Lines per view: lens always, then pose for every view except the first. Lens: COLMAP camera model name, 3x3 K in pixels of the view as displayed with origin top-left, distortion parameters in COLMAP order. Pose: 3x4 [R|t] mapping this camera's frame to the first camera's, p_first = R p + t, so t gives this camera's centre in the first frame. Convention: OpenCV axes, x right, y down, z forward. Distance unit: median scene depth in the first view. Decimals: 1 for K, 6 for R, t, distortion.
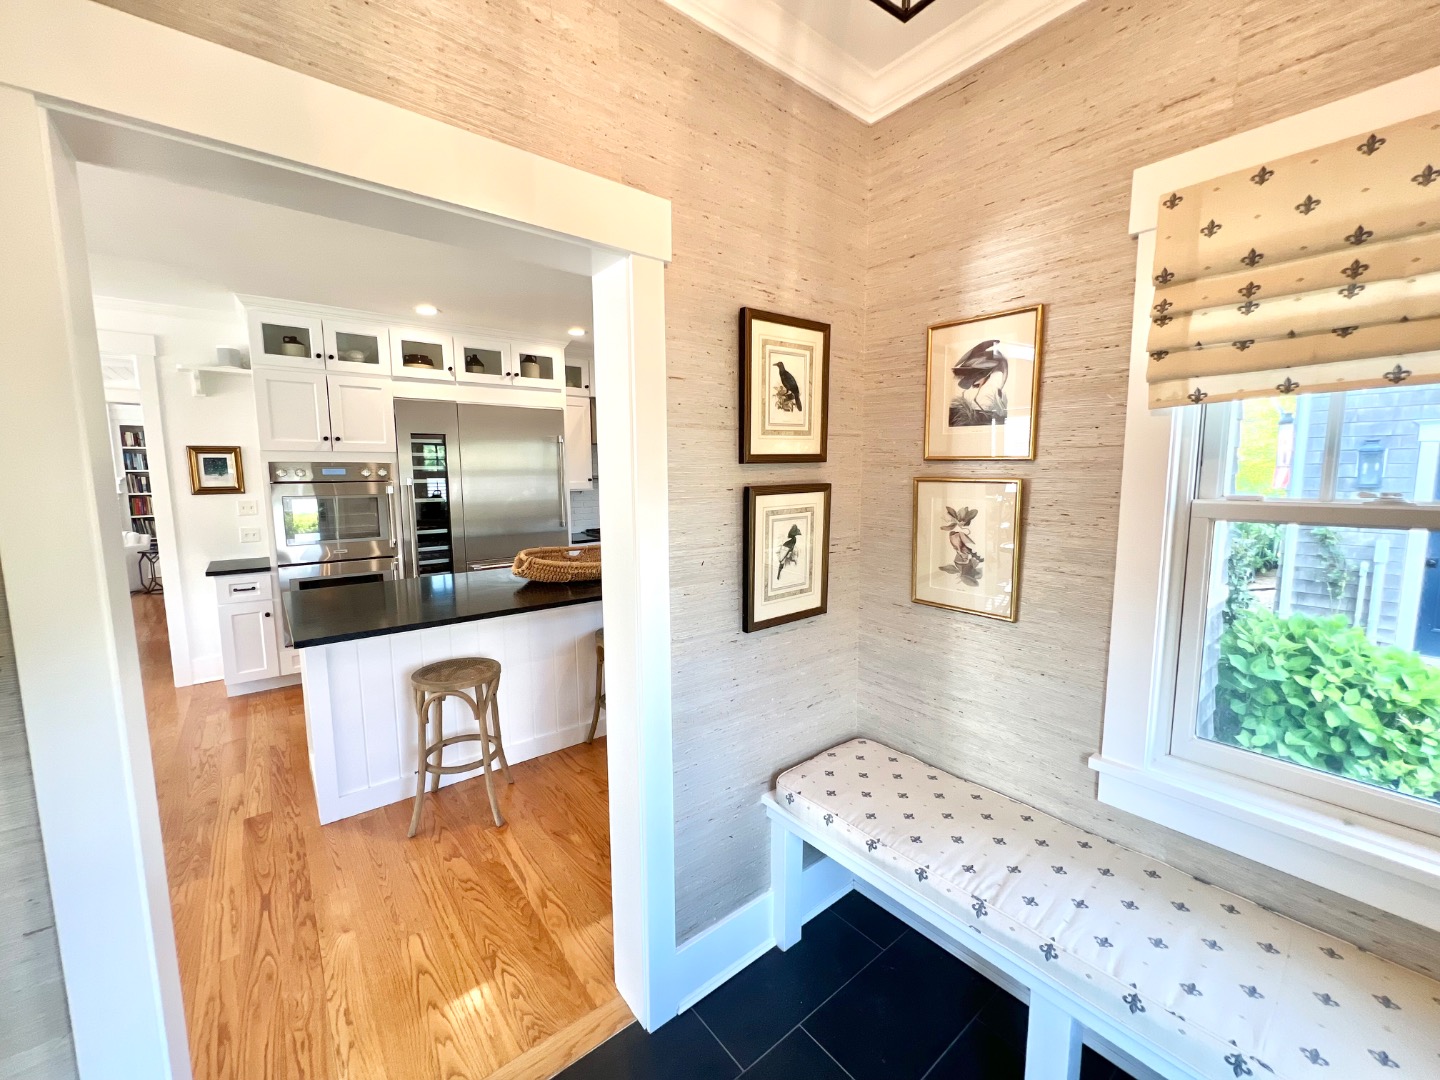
lens RADIAL K [[578.5, 0, 717.8], [0, 578.5, 537.8], [0, 0, 1]] dist [-0.002046, -0.000099]
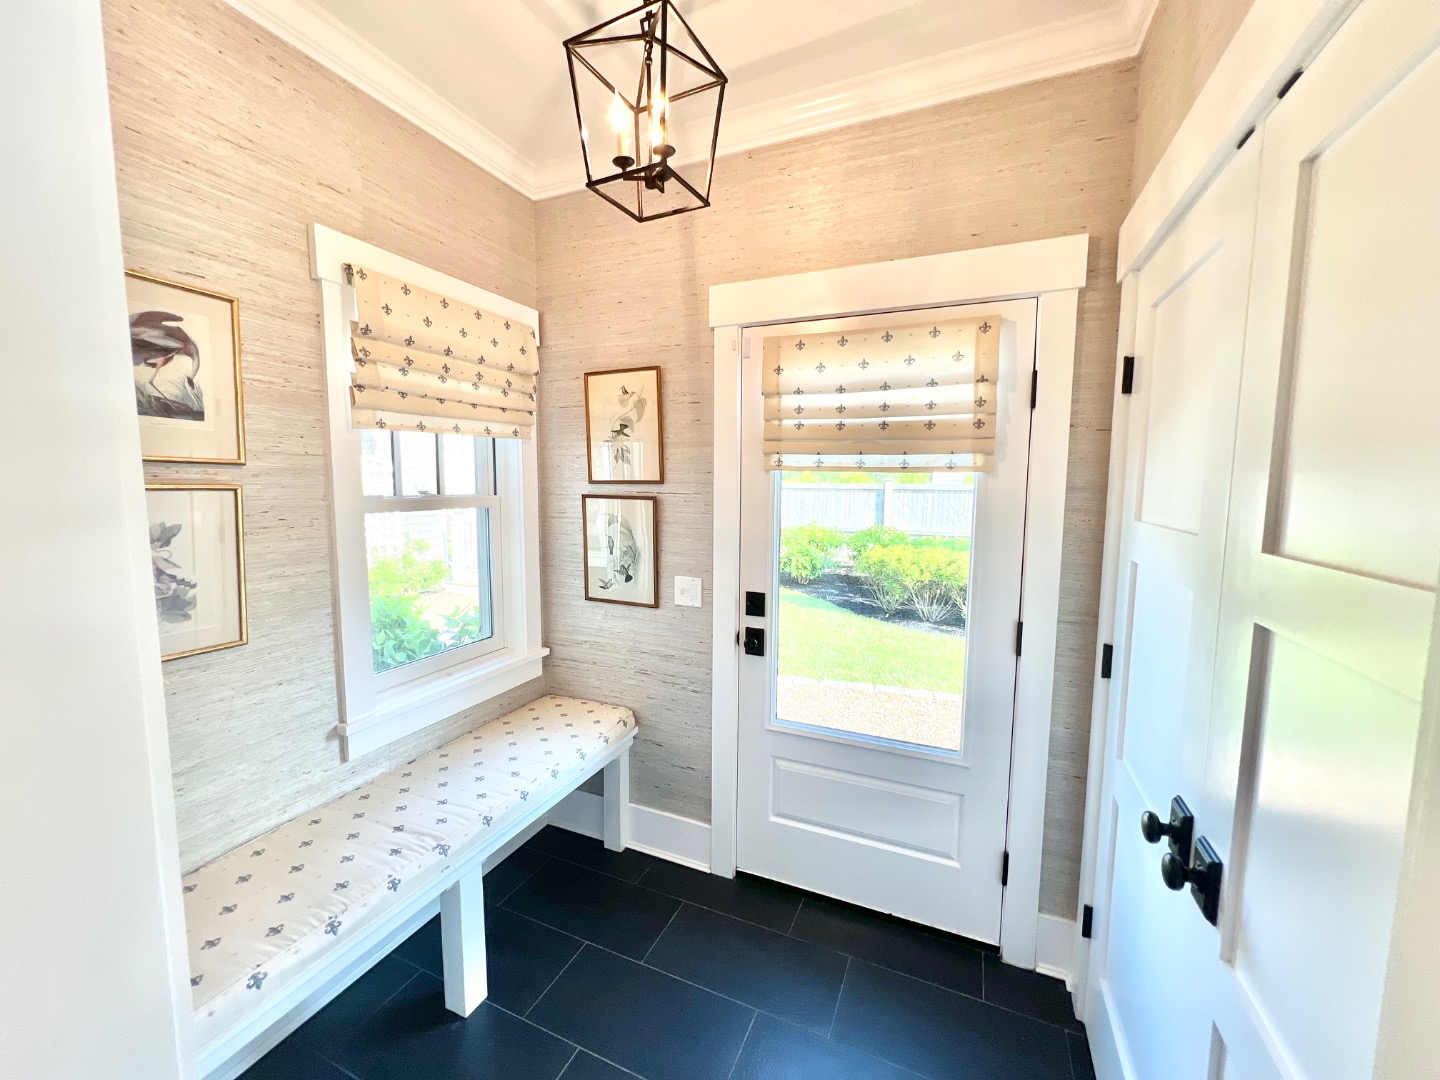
lens RADIAL K [[578.5, 0, 717.8], [0, 578.5, 537.8], [0, 0, 1]] dist [-0.002046, -0.000099]
pose [[-0.465604, -0.082536, 0.881136, -0.760291], [0.099588, 0.984431, 0.144836, -0.091591], [-0.879372, 0.155187, -0.450135, 0.910803]]
